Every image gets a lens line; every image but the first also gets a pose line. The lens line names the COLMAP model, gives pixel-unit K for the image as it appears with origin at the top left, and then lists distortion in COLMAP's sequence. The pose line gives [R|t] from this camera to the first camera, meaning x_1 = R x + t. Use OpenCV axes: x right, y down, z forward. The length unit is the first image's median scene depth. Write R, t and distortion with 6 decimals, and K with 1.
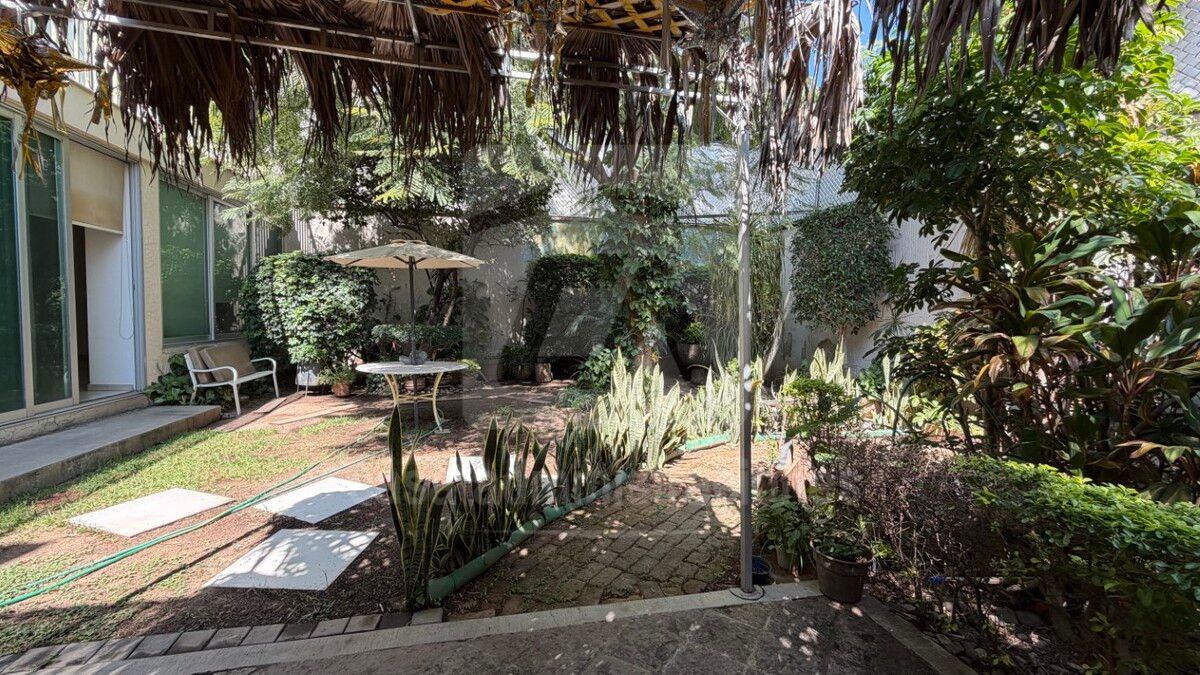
lens RADIAL K [[476.6, 0, 594.4], [0, 476.6, 336.2], [0, 0, 1]] dist [0.001750, -0.000039]
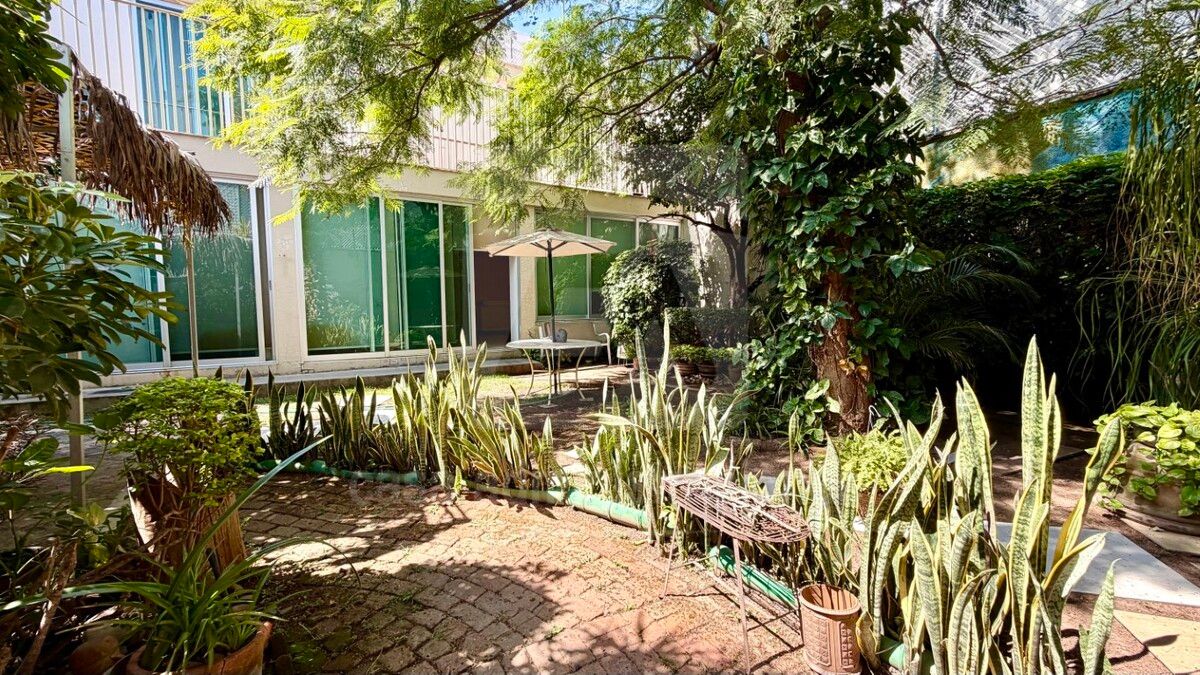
lens RADIAL K [[476.6, 0, 595.1], [0, 476.6, 336.8], [0, 0, 1]] dist [0.001750, -0.000039]
pose [[0.318149, 0.058426, -0.946239, 0.862187], [-0.027922, 0.998244, 0.052250, -0.017132], [0.947629, 0.009797, 0.319222, 0.906389]]
